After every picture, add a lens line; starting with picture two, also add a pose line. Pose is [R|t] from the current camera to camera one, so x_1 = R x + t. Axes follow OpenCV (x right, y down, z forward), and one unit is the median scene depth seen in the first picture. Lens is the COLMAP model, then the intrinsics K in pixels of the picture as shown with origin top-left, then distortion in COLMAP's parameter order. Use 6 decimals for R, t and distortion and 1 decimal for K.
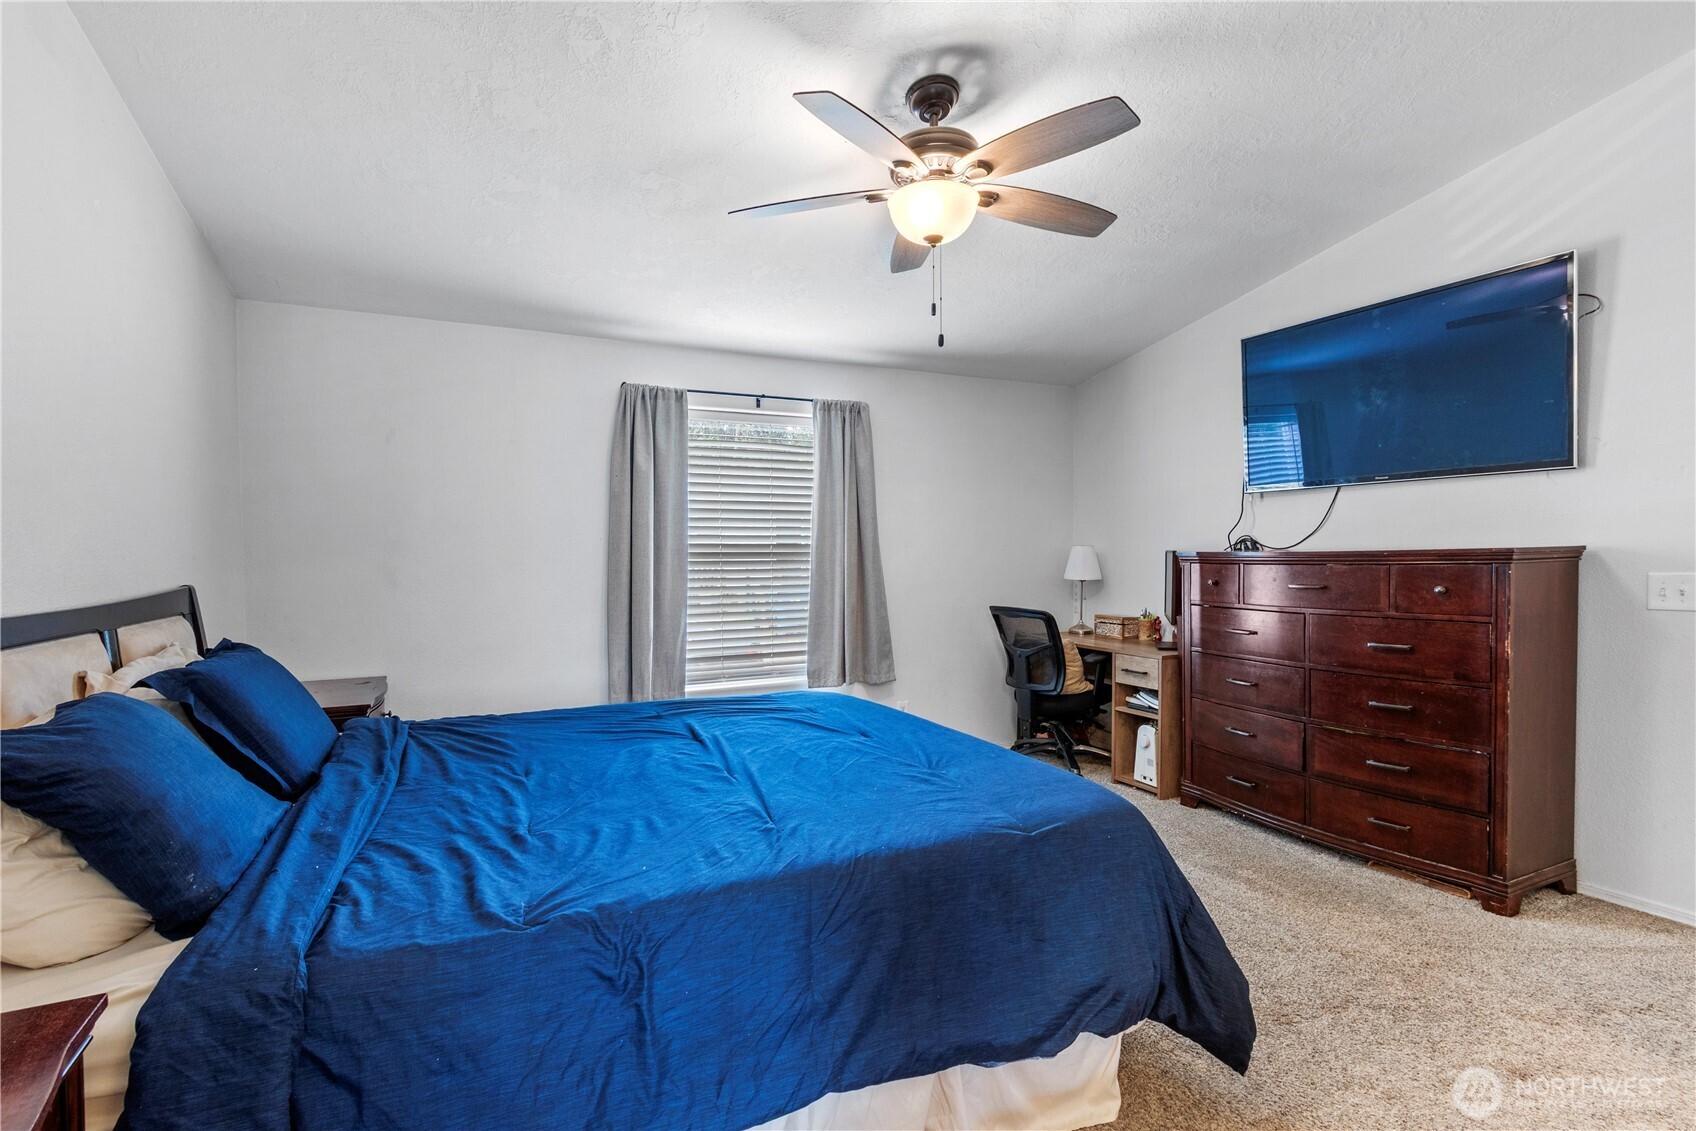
lens RADIAL K [[775.1, 0, 833.3], [0, 775.1, 571.9], [0, 0, 1]] dist [0.002579, -0.002436]
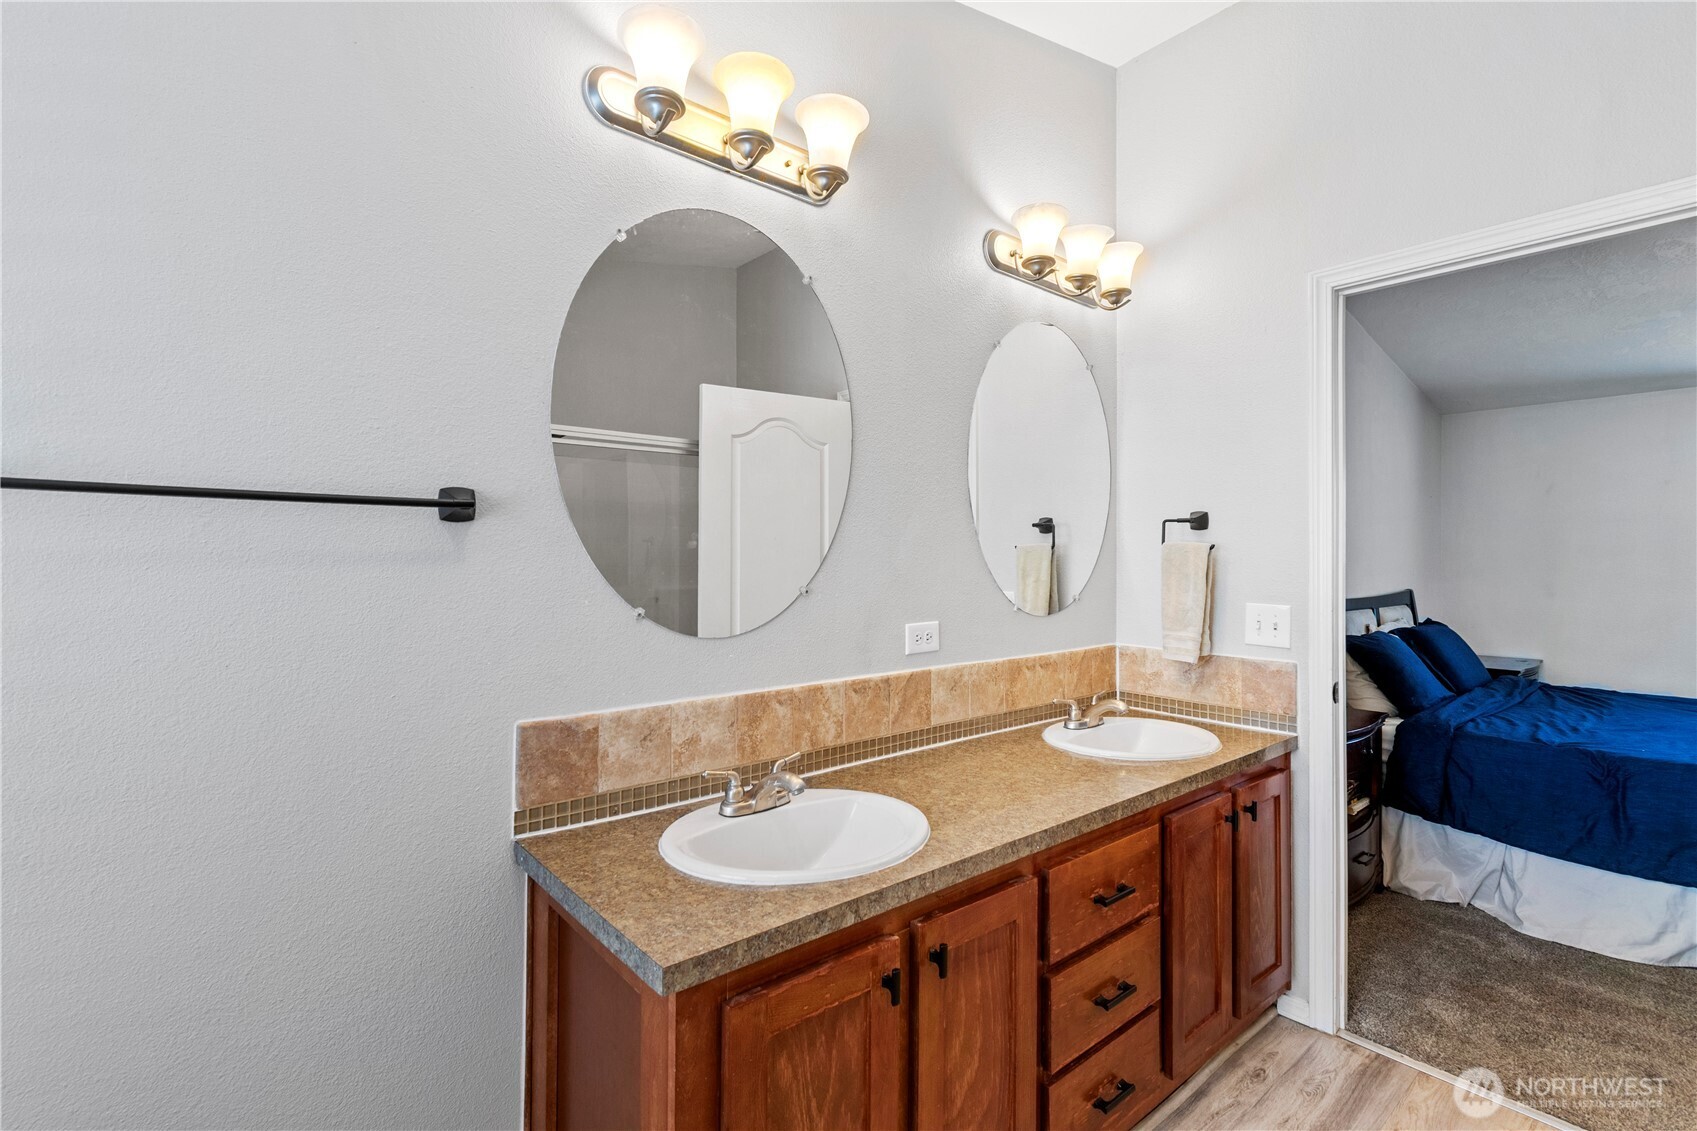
lens RADIAL K [[775.6, 0, 836.5], [0, 775.6, 561.8], [0, 0, 1]] dist [0.002579, -0.002436]
pose [[0.249161, 0.010571, -0.968404, 0.672390], [-0.028157, 0.999597, 0.003667, -0.017221], [0.968053, 0.026353, 0.249358, -0.853222]]
